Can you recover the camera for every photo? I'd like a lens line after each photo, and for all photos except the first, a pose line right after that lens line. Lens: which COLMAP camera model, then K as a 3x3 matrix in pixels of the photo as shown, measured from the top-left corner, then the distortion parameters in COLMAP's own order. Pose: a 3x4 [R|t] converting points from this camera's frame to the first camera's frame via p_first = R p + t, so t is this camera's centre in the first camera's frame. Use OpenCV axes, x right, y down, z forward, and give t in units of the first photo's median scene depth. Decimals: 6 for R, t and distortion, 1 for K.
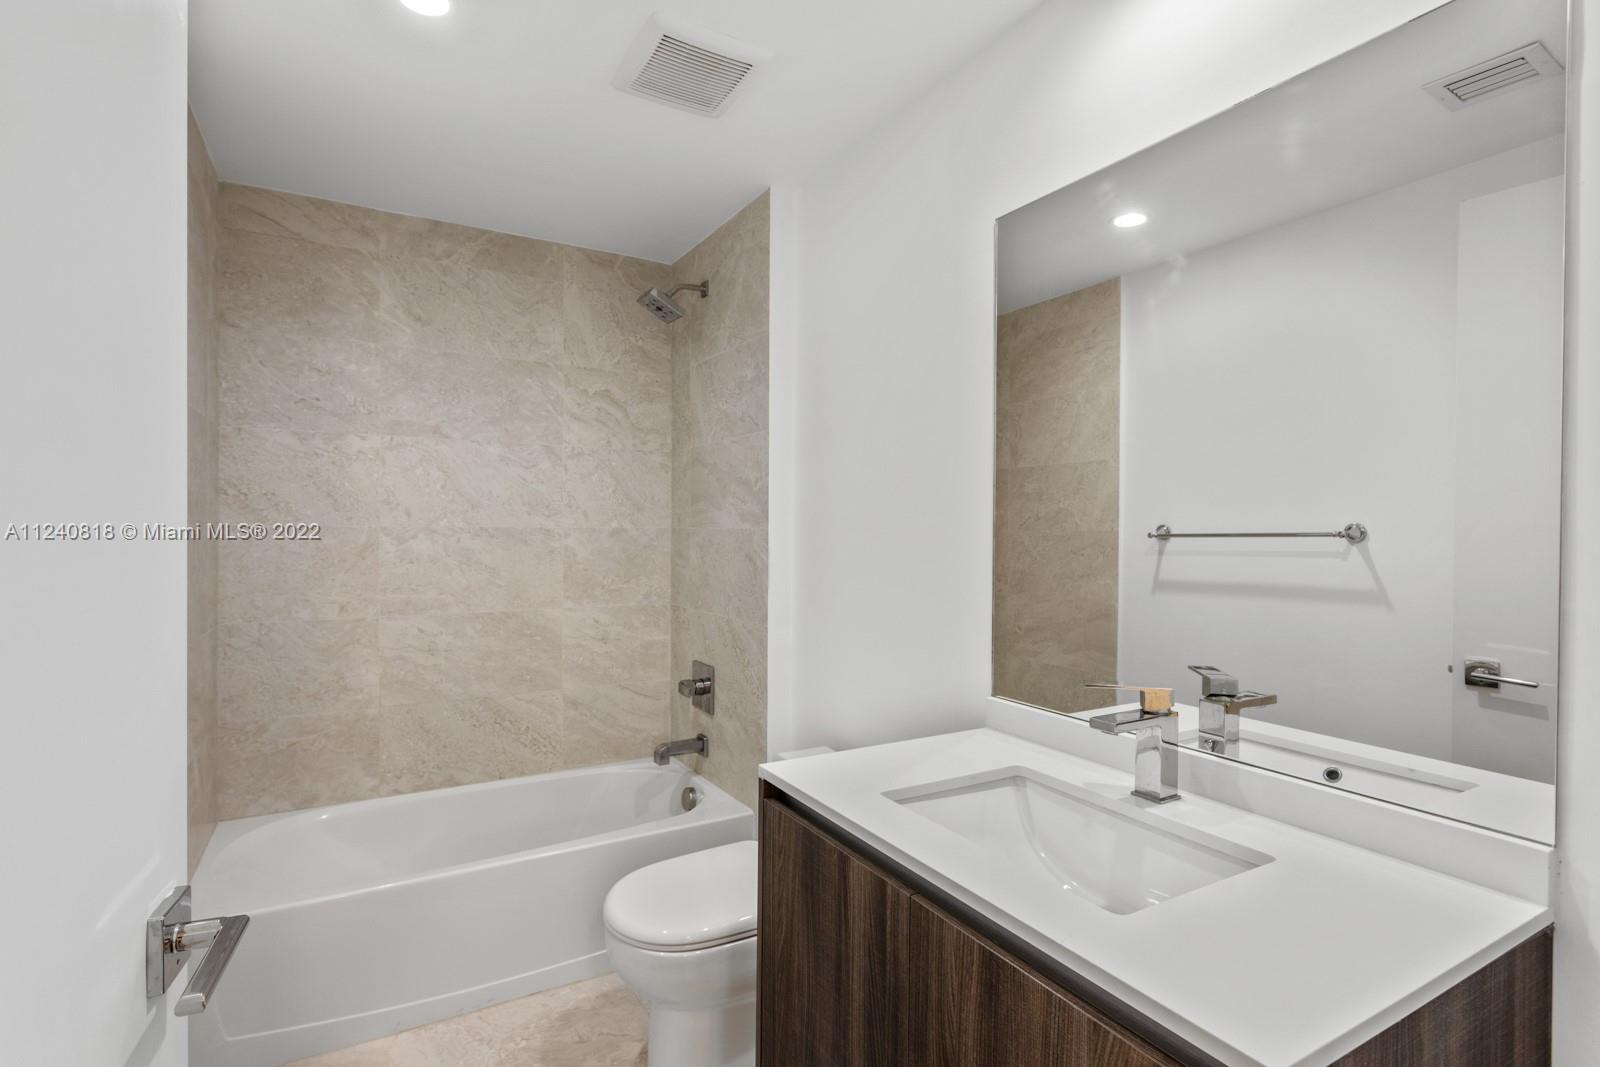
lens RADIAL K [[759.4, 0, 786.8], [0, 759.4, 526.5], [0, 0, 1]] dist [-0.000810, 0.000844]
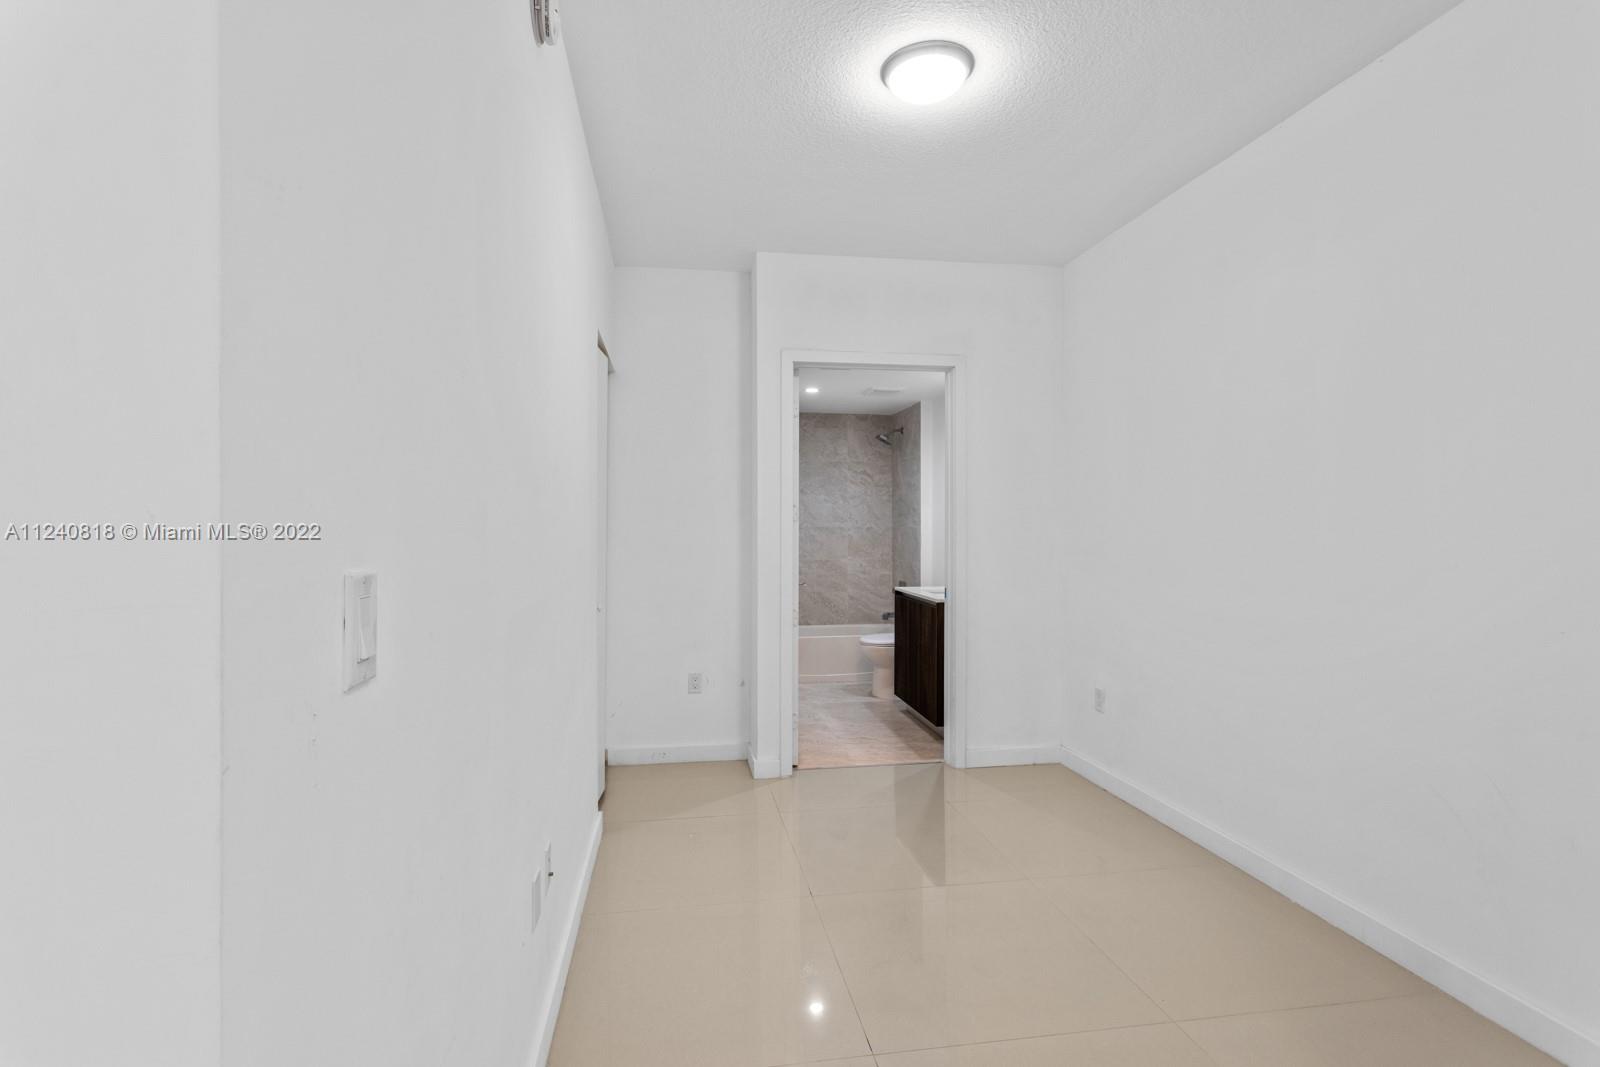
lens RADIAL K [[759.4, 0, 786.8], [0, 759.4, 526.5], [0, 0, 1]] dist [-0.000810, 0.000844]
pose [[0.934533, -0.004612, -0.355847, 0.402339], [0.003741, 0.999988, -0.003134, 0.007569], [0.355857, 0.001597, 0.934539, -1.390464]]
